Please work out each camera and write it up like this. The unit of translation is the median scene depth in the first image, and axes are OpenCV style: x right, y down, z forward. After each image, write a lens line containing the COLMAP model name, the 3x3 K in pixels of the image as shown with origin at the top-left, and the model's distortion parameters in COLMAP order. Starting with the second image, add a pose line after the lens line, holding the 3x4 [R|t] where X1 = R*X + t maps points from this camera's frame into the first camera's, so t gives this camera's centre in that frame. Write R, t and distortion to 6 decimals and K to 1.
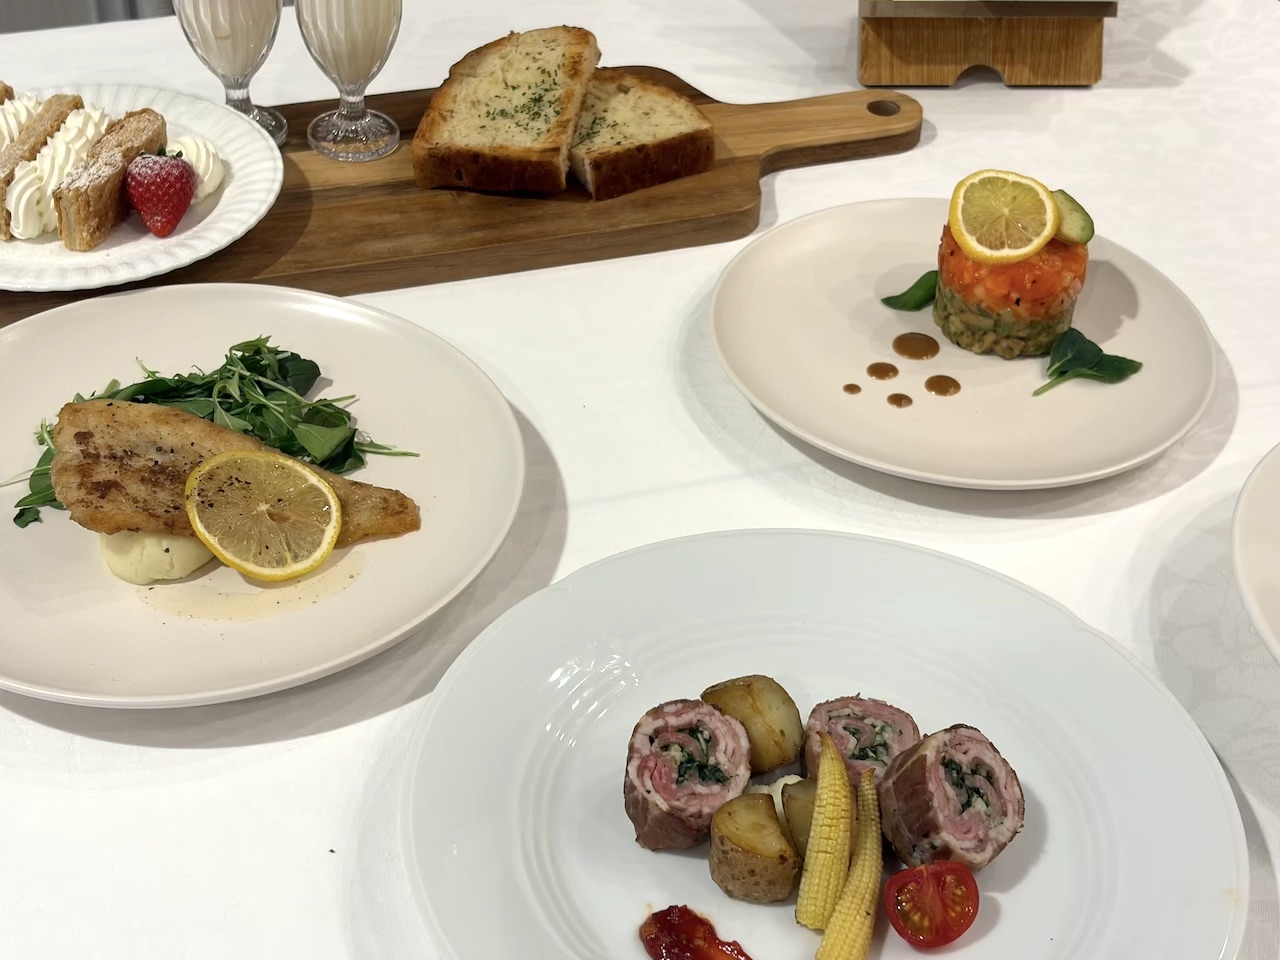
lens RADIAL K [[2012.0, 0, 640.0], [0, 2012.0, 479.9], [0, 0, 1]] dist [0.137868, 0.000000]
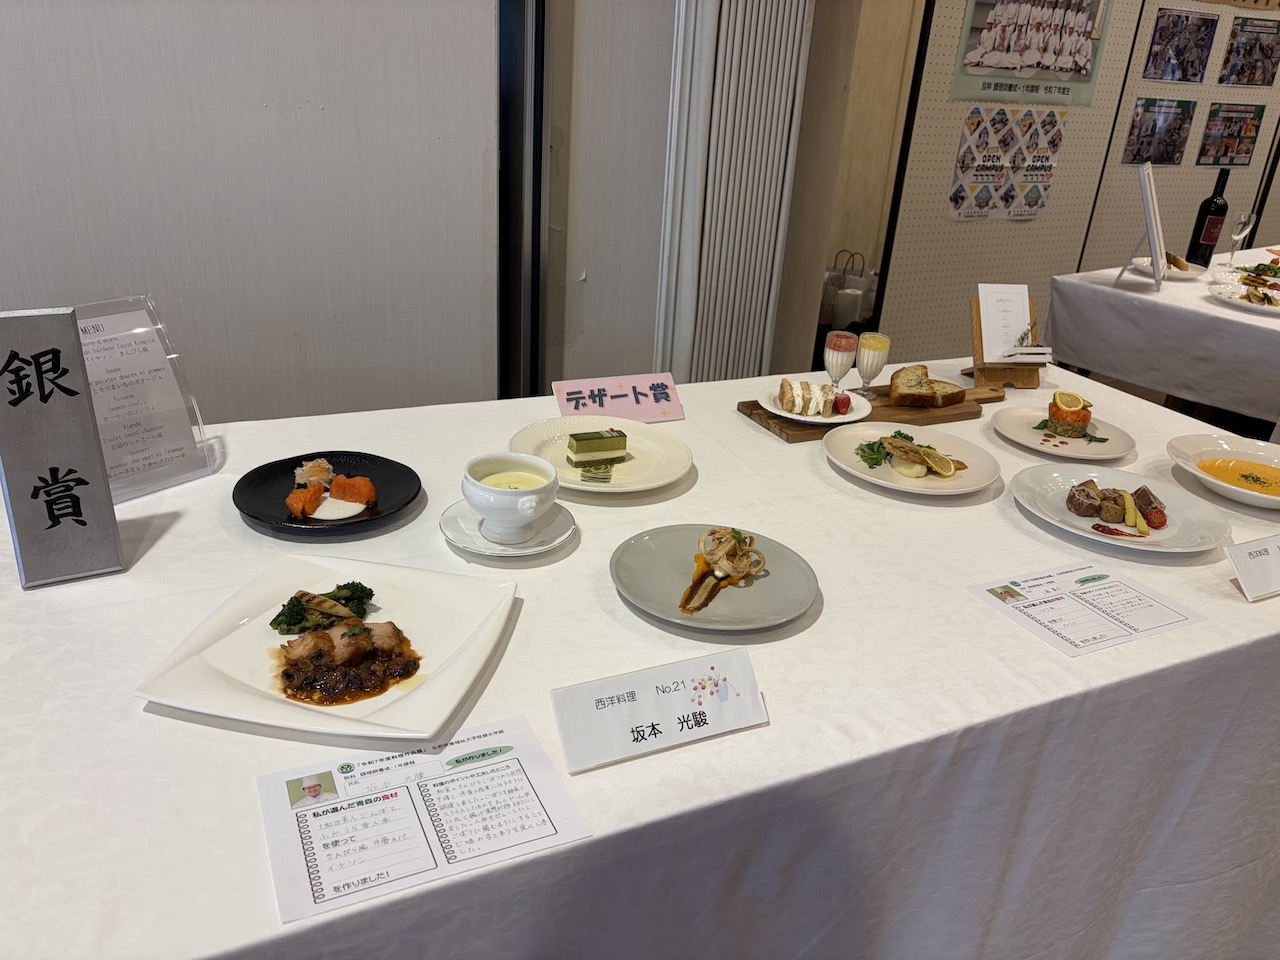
lens RADIAL K [[979.6, 0, 639.5], [0, 979.6, 481.8], [0, 0, 1]] dist [0.000353, 0.000651]
pose [[0.993266, -0.033776, 0.110823, -0.810524], [0.058487, 0.971907, -0.227983, 0.379803], [-0.100009, 0.232929, 0.967338, -0.634369]]
